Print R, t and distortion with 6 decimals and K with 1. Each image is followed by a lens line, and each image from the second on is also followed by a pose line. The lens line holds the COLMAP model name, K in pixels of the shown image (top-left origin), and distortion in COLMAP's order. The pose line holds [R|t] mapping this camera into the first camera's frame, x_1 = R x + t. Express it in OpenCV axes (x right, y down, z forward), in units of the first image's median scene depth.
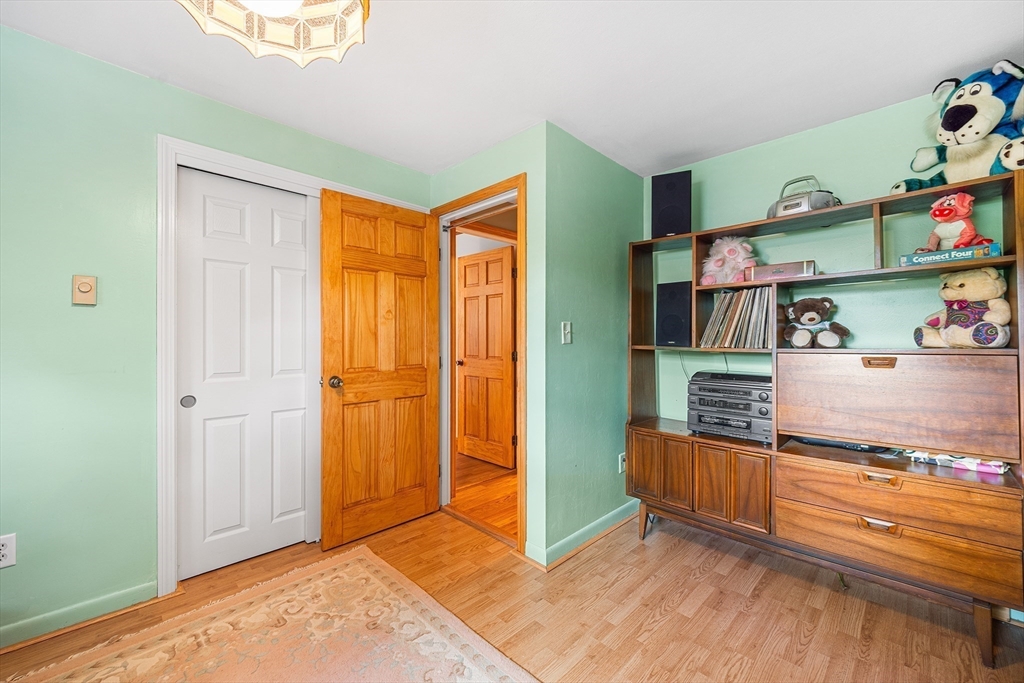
lens RADIAL K [[403.1, 0, 508.1], [0, 403.1, 337.8], [0, 0, 1]] dist [-0.002503, -0.000135]
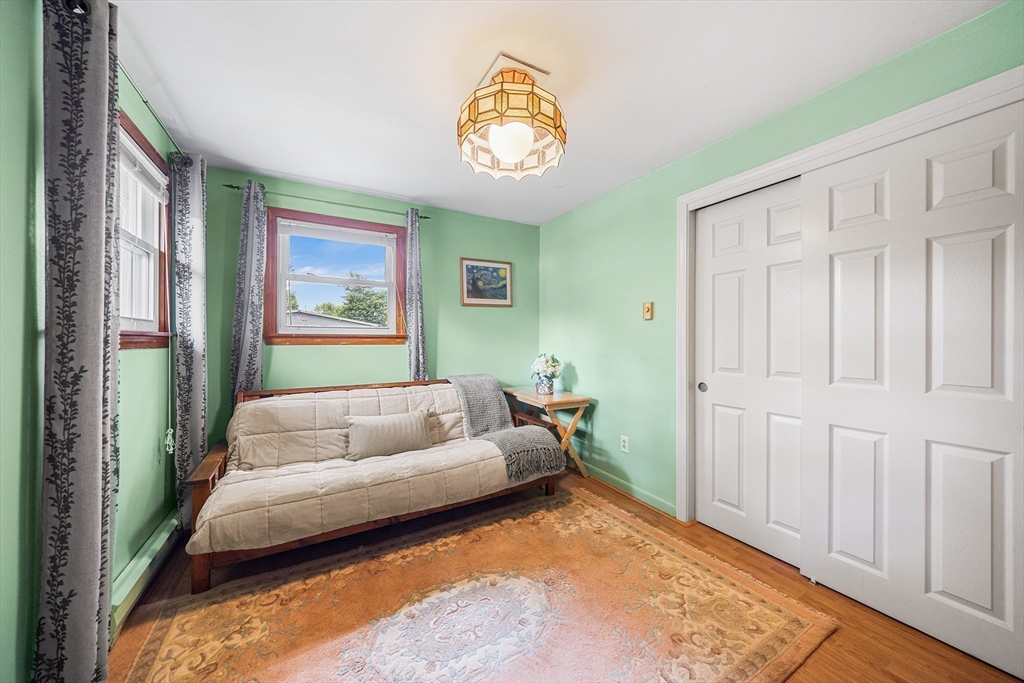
lens RADIAL K [[355.8, 0, 505.7], [0, 355.8, 345.2], [0, 0, 1]] dist [-0.006549, 0.000580]
pose [[-0.295778, -0.003463, -0.955250, 0.536951], [0.005883, 0.999968, -0.005446, 0.026047], [0.955239, -0.007230, -0.295748, 0.804881]]
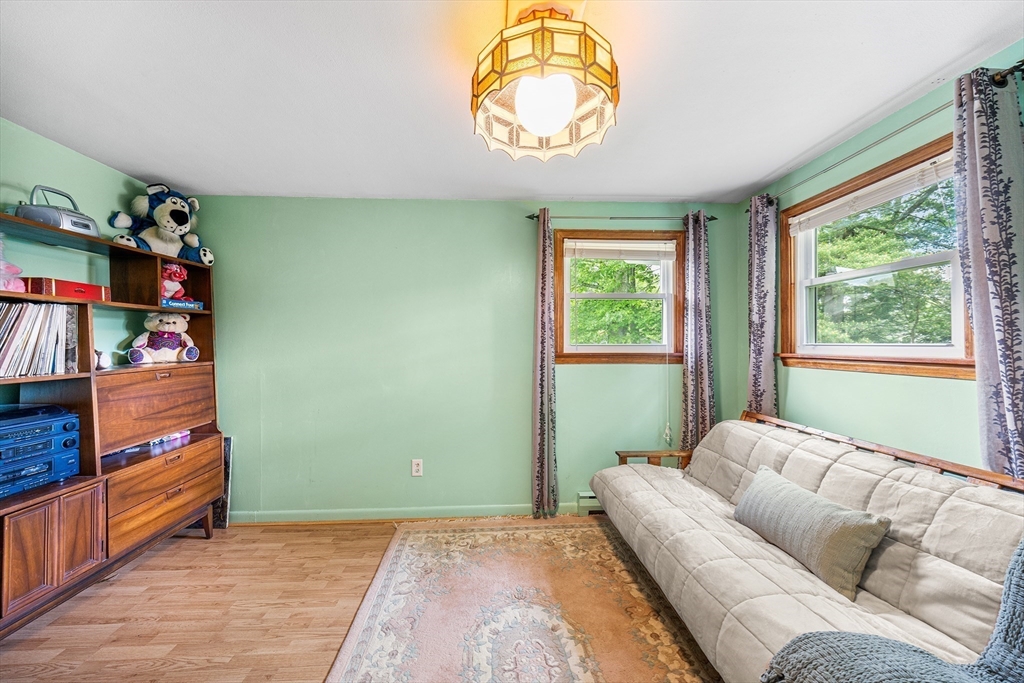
lens RADIAL K [[355.8, 0, 504.8], [0, 355.8, 344.8], [0, 0, 1]] dist [-0.006549, 0.000580]
pose [[-0.729410, -0.009712, 0.684008, -0.735149], [-0.010770, 0.999938, 0.002713, -0.060097], [-0.683992, -0.005387, -0.729470, 1.088071]]
